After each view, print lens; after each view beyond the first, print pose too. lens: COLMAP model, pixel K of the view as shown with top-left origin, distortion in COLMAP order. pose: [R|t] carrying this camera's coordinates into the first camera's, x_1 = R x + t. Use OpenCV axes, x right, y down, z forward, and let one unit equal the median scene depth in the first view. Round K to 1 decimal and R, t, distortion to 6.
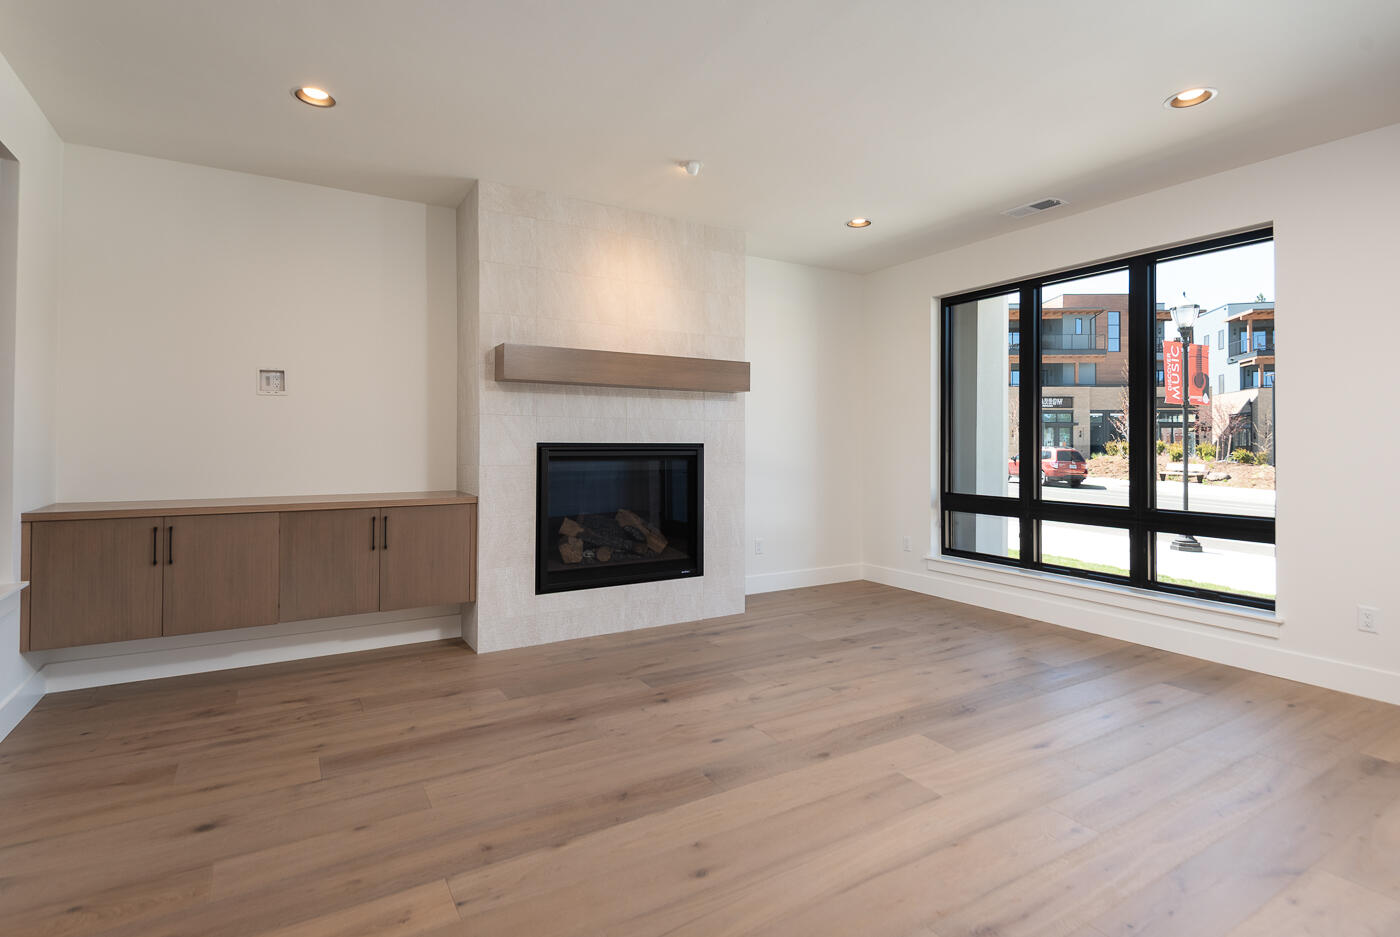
lens RADIAL K [[689.0, 0, 687.7], [0, 689.0, 442.9], [0, 0, 1]] dist [0.009806, -0.006722]
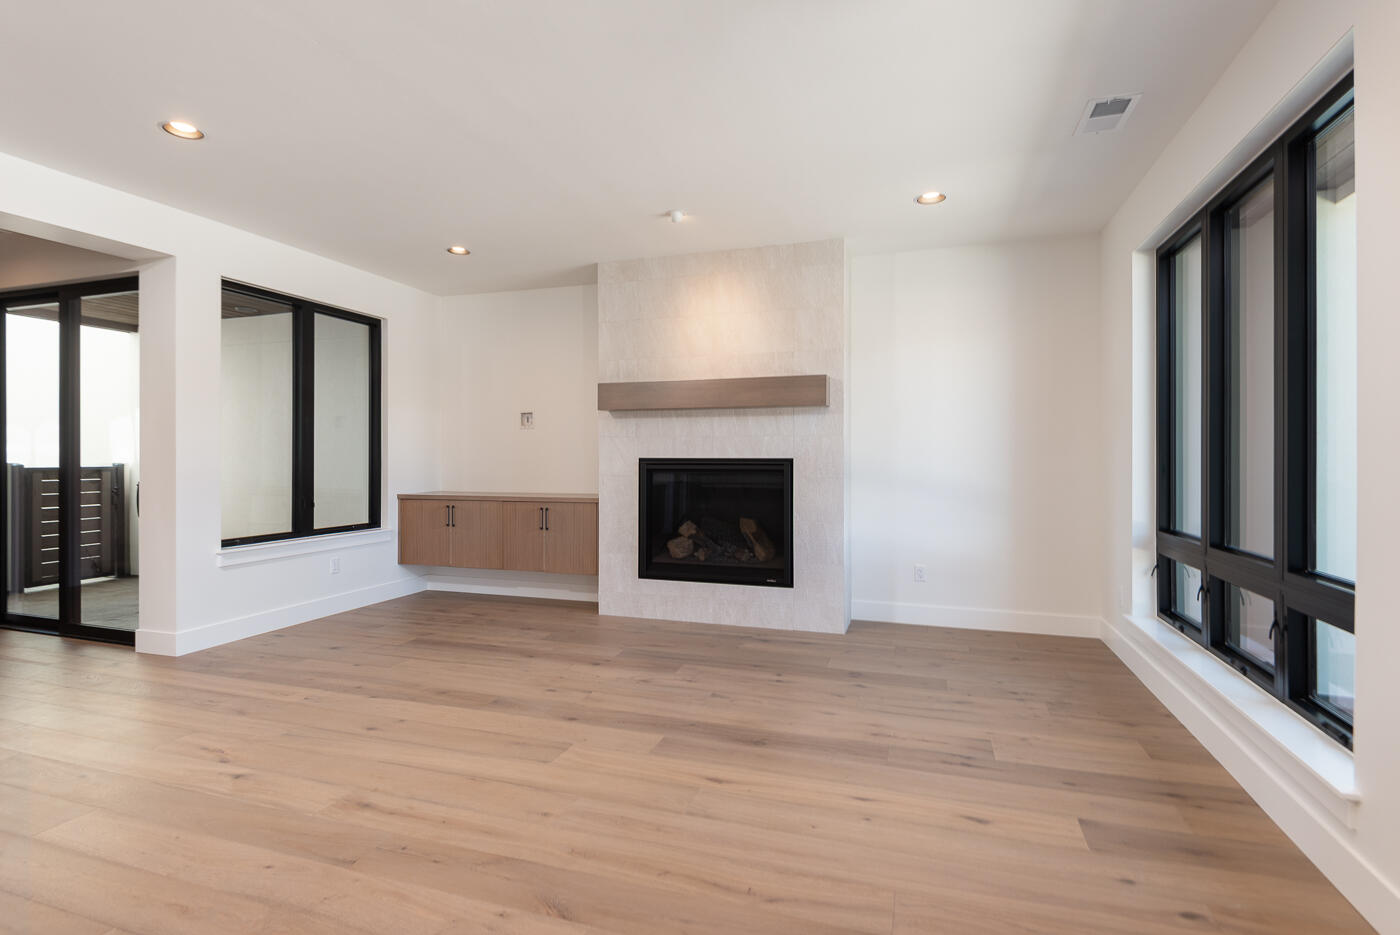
lens RADIAL K [[701.6, 0, 700.8], [0, 701.6, 462.9], [0, 0, 1]] dist [0.007629, -0.002713]
pose [[0.653253, 0.003388, -0.757133, 0.824211], [0.000886, 0.999986, 0.005238, 0.002111], [0.757140, -0.004093, 0.653240, 0.246956]]
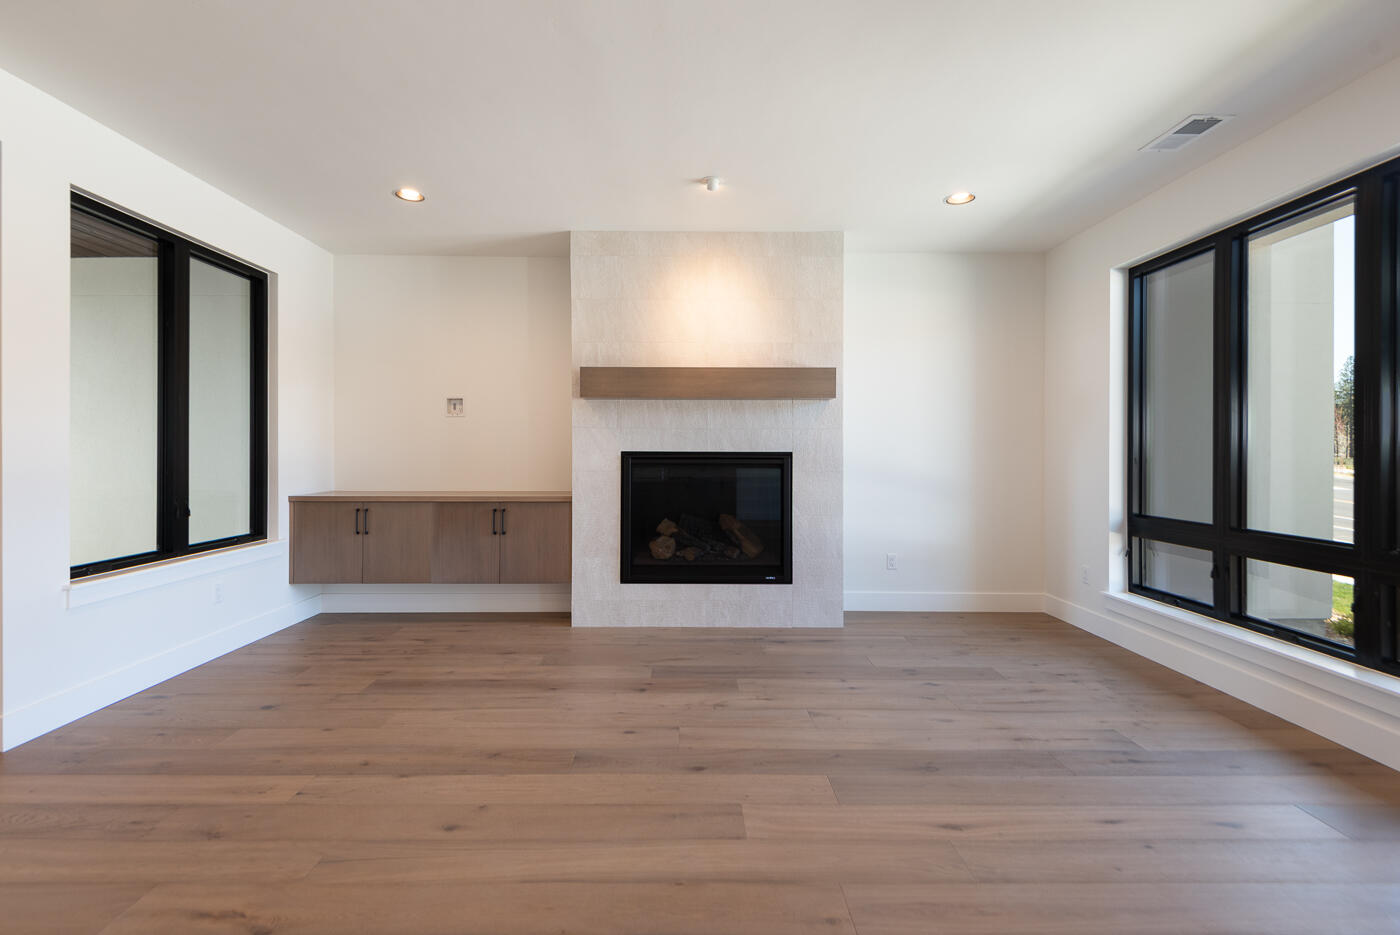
lens RADIAL K [[646.8, 0, 693.5], [0, 646.8, 457.9], [0, 0, 1]] dist [0.012042, -0.004684]
pose [[0.861421, 0.003975, -0.507876, 0.429435], [0.000122, 0.999968, 0.008033, 0.002206], [0.507891, -0.006981, 0.861393, 0.135263]]
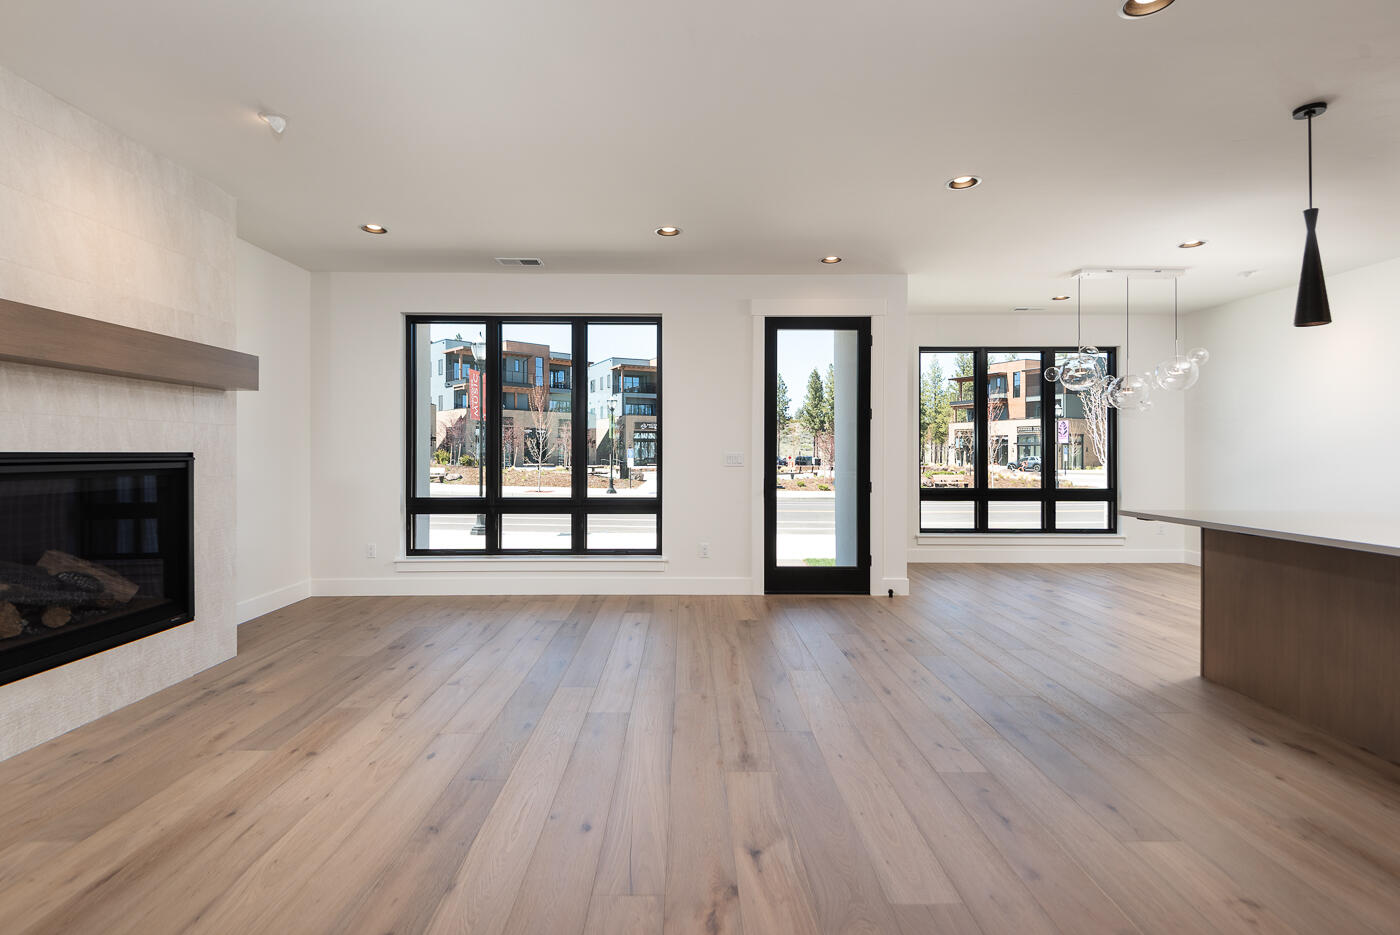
lens RADIAL K [[689.0, 0, 682.3], [0, 689.0, 452.2], [0, 0, 1]] dist [0.009806, -0.006722]
pose [[0.503090, -0.006516, 0.864210, -0.426787], [0.007707, 0.999966, 0.003053, 0.002758], [-0.864200, 0.005125, 0.503123, 0.137823]]
